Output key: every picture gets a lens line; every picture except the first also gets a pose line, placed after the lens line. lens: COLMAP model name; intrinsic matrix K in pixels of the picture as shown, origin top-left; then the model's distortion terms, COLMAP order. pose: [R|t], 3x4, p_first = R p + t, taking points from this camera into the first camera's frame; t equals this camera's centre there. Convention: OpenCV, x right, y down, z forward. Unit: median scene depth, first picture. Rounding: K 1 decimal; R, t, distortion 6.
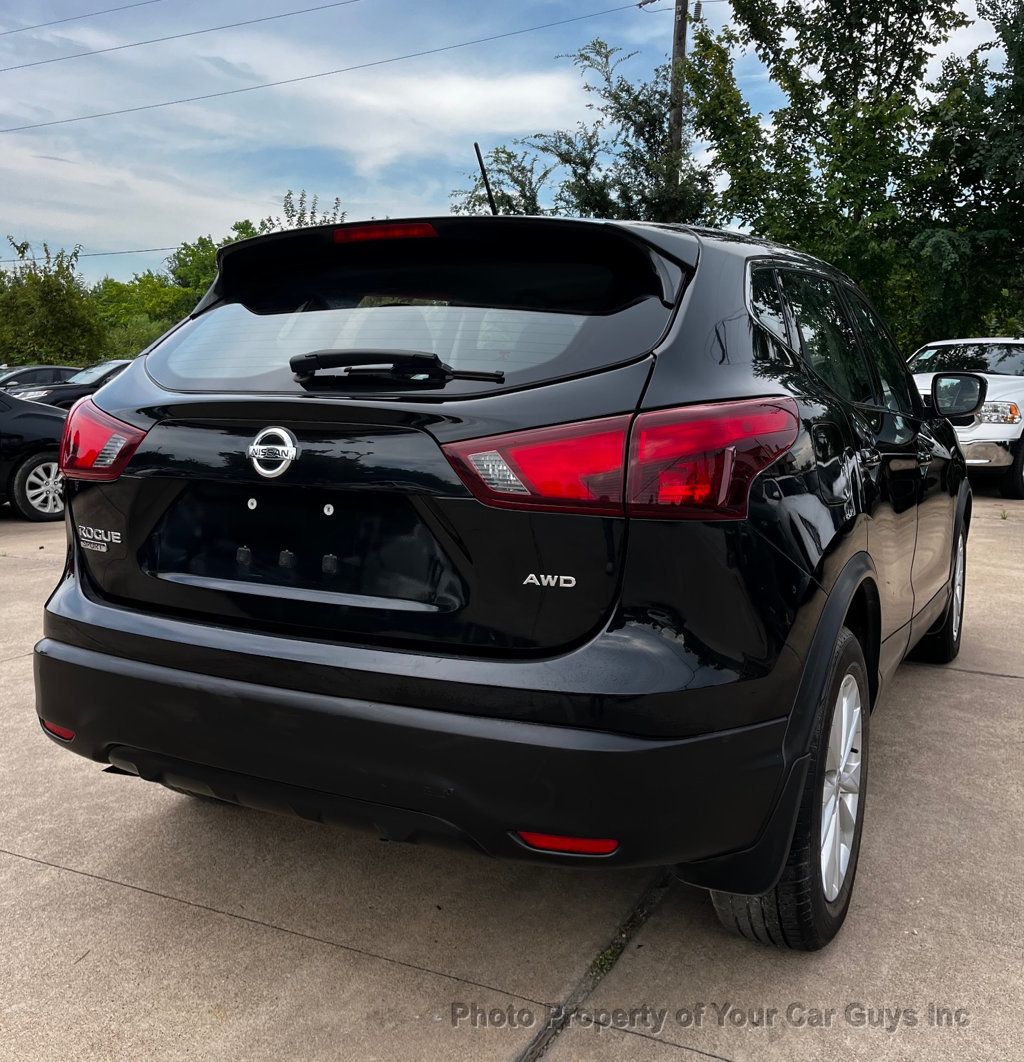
lens RADIAL K [[1045.4, 0, 508.0], [0, 1045.4, 493.2], [0, 0, 1]] dist [0.020814, 0.008524]
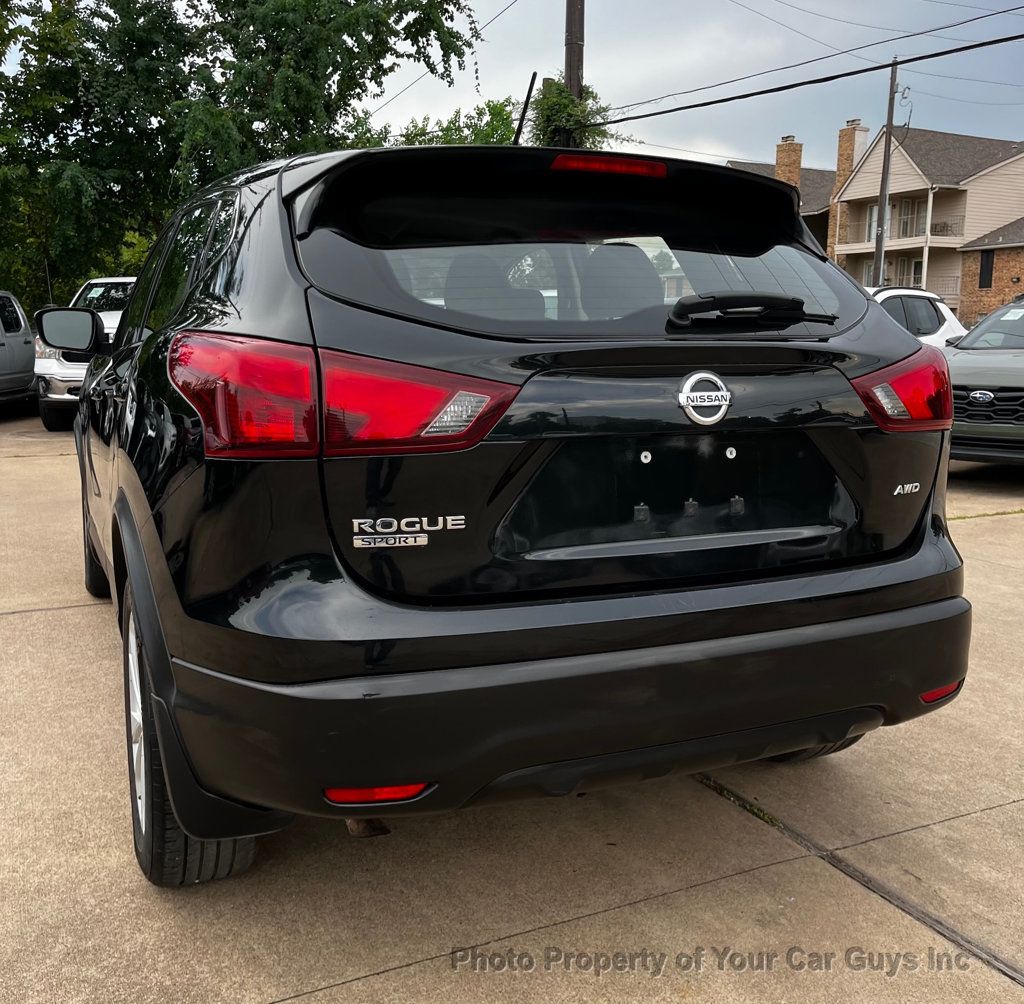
lens RADIAL K [[1054.1, 0, 509.0], [0, 1054.1, 485.4], [0, 0, 1]] dist [0.064163, -0.078959]
pose [[0.615268, -0.117587, 0.779499, -0.140200], [0.079428, 0.993028, 0.087104, -0.007496], [-0.784306, 0.008321, 0.620318, 0.069162]]
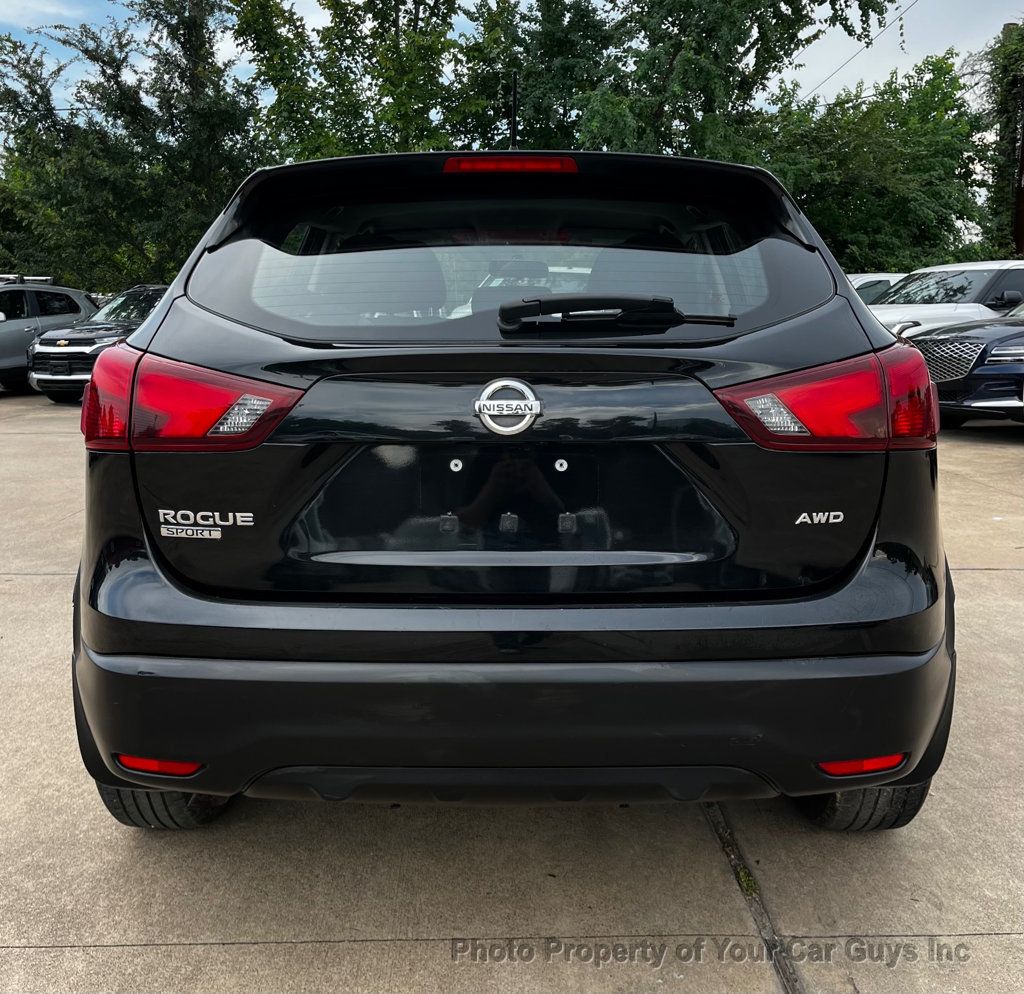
lens RADIAL K [[1093.5, 0, 500.8], [0, 1093.5, 426.2], [0, 0, 1]] dist [0.031980, -0.007857]
pose [[0.891183, -0.058697, 0.449831, -0.083979], [0.056605, 0.998232, 0.018113, -0.005134], [-0.450099, 0.009320, 0.892930, 0.020002]]
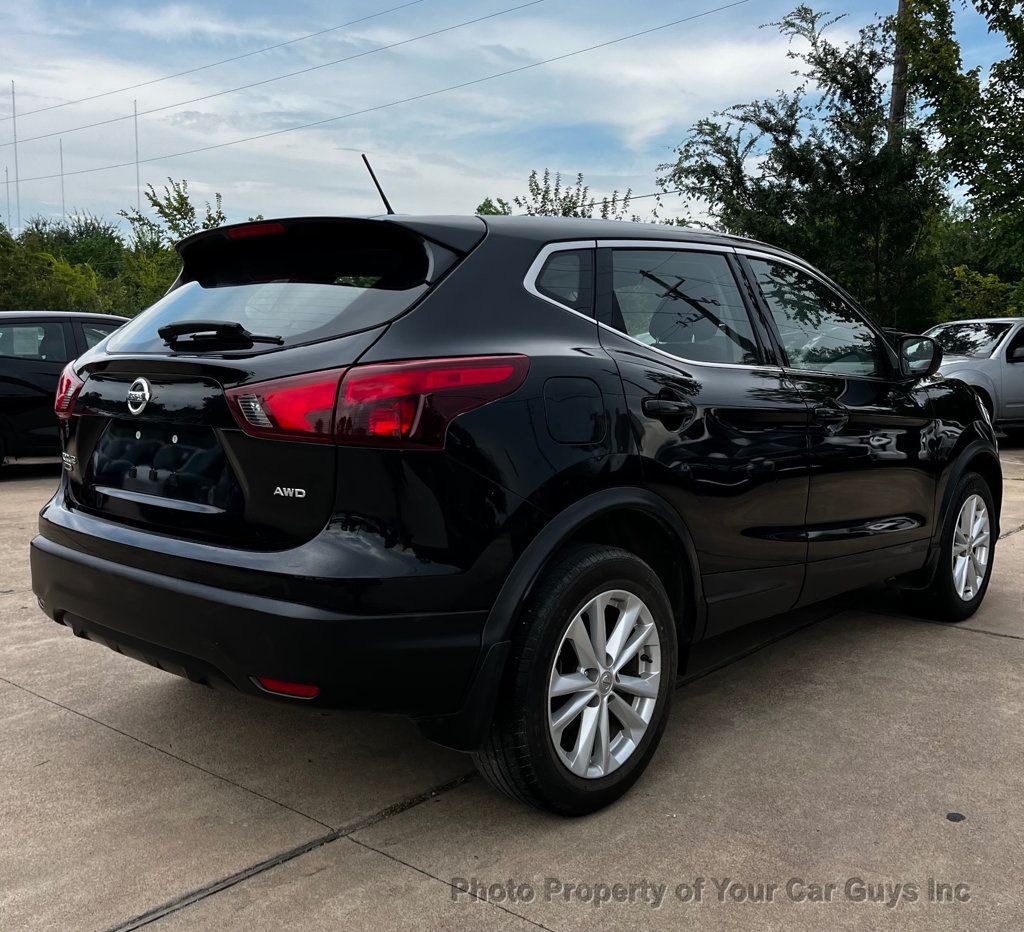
lens RADIAL K [[1026.6, 0, 496.7], [0, 1026.6, 452.1], [0, 0, 1]] dist [0.053915, -0.073722]
pose [[0.966623, 0.018895, -0.255505, 0.073093], [-0.021042, 0.999762, -0.005673, 0.003988], [0.255337, 0.010861, 0.966791, -0.023599]]
